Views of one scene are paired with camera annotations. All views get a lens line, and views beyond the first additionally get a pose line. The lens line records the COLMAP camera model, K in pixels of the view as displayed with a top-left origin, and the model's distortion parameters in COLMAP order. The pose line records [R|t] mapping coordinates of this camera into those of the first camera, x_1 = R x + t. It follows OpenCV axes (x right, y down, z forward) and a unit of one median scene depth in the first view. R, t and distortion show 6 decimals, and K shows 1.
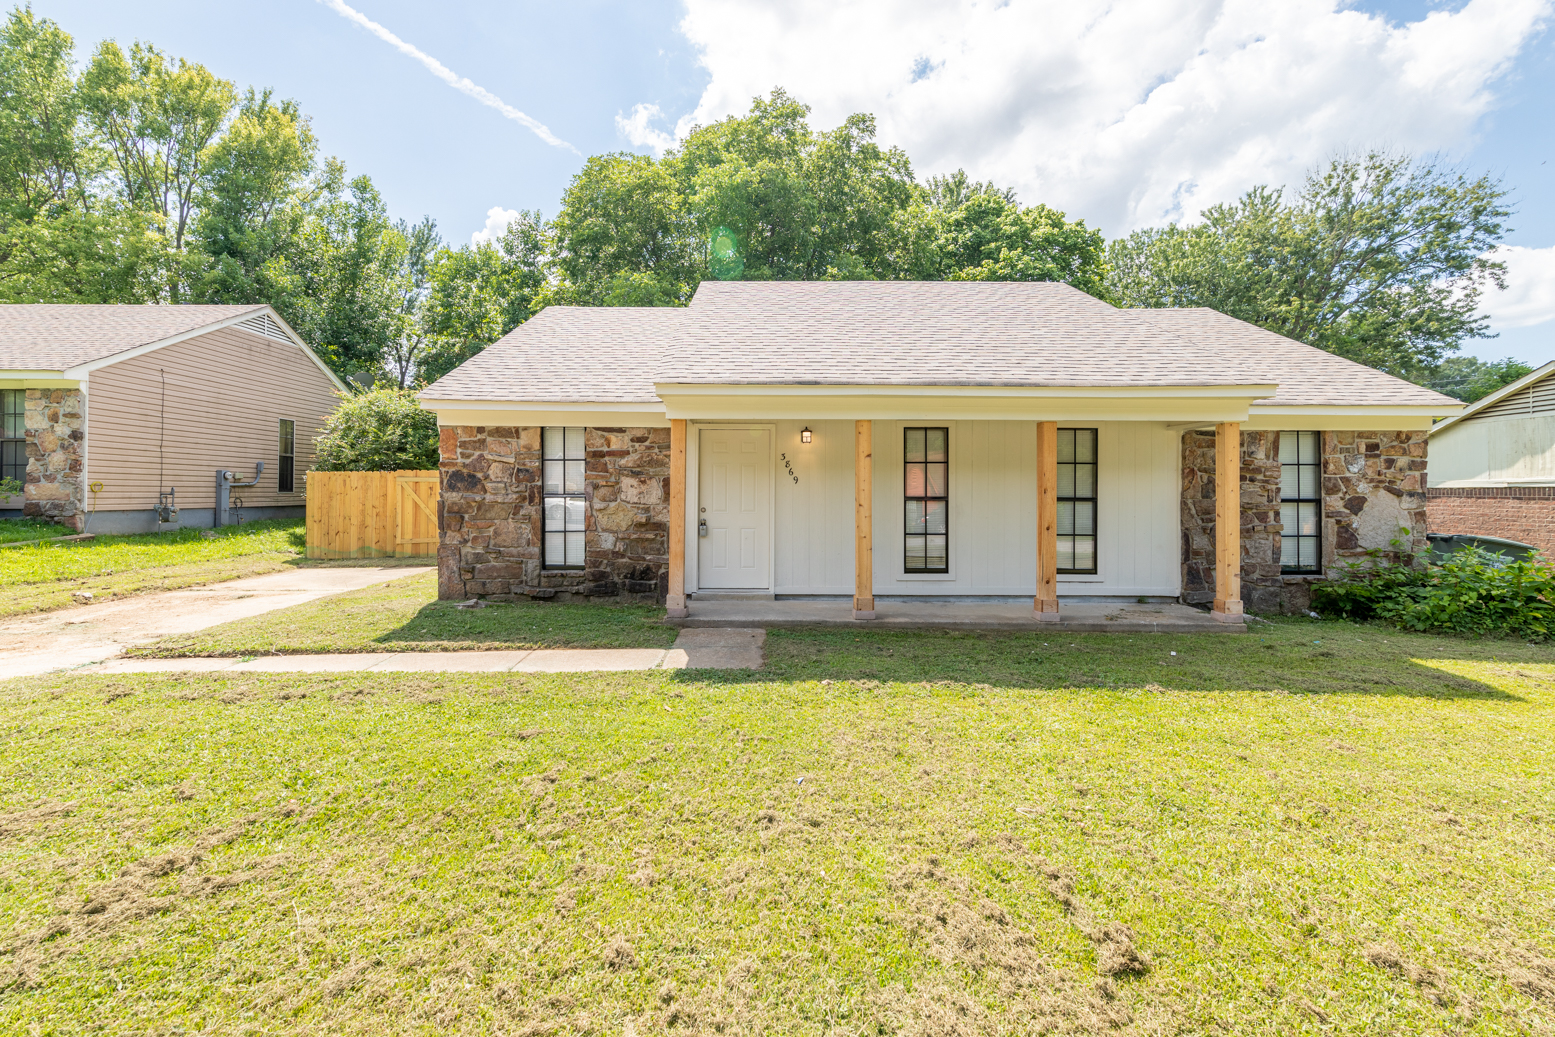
lens RADIAL K [[687.1, 0, 771.7], [0, 687.1, 519.6], [0, 0, 1]] dist [0.001845, -0.000730]
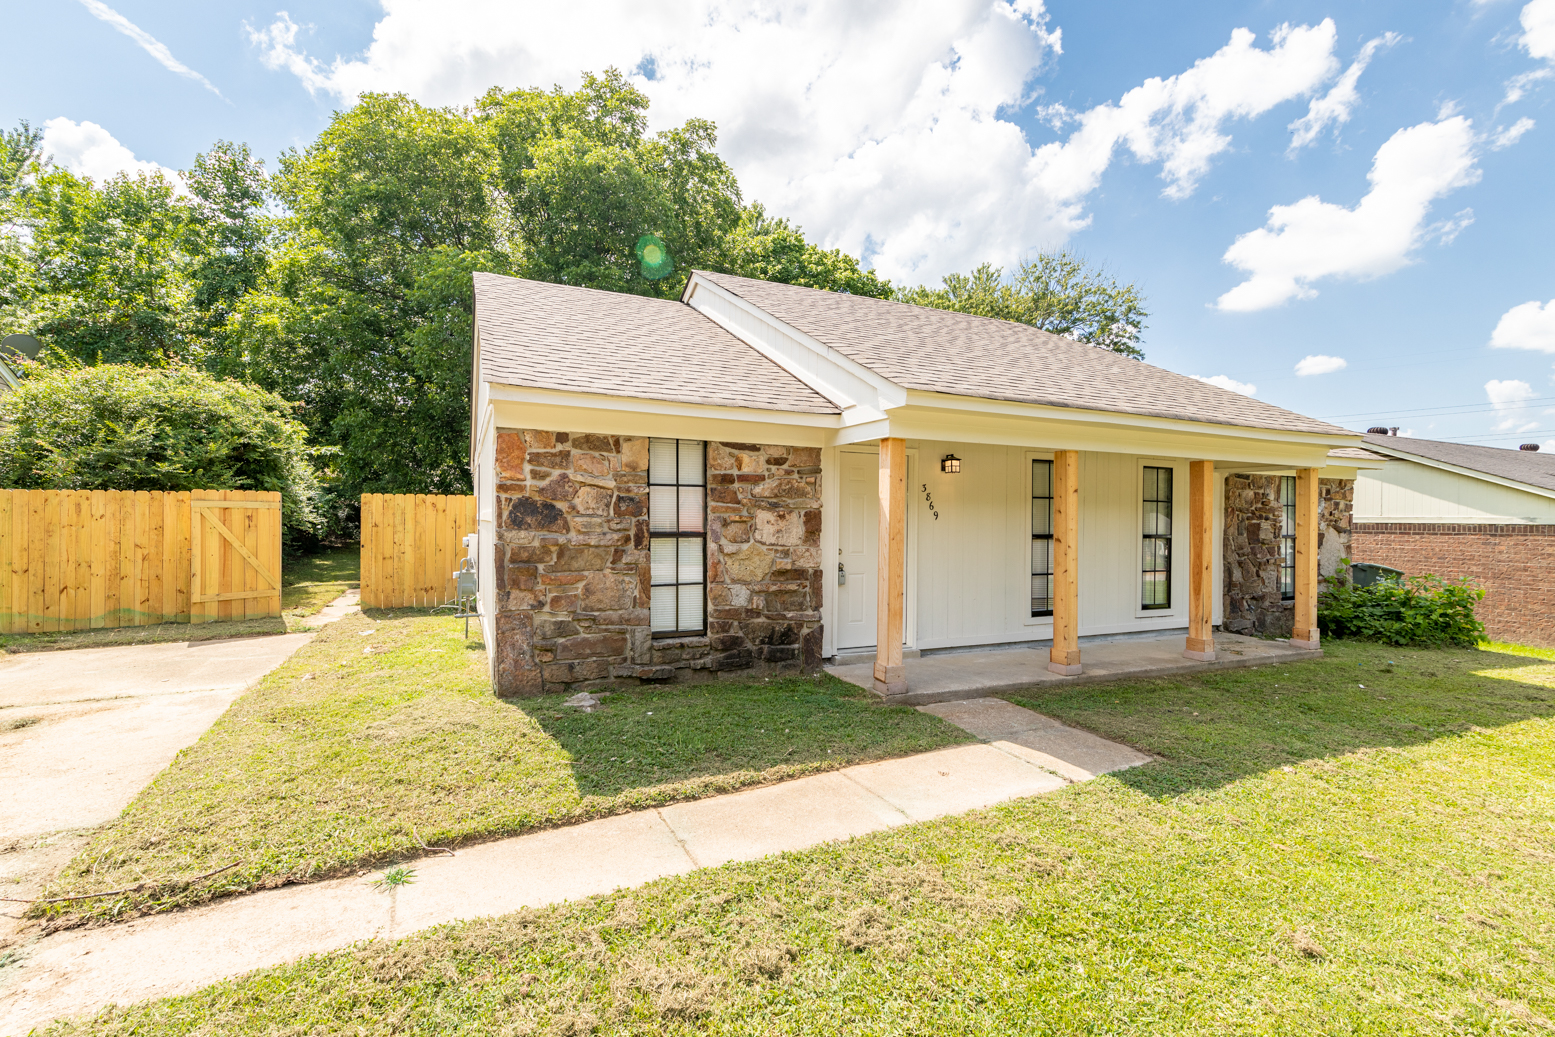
lens RADIAL K [[681.6, 0, 777.4], [0, 681.6, 550.0], [0, 0, 1]] dist [0.001694, 0.000009]
pose [[0.913475, -0.013040, 0.406685, -0.500938], [0.010100, 0.999905, 0.009375, -0.025015], [-0.406768, -0.004457, 0.913520, 0.307152]]
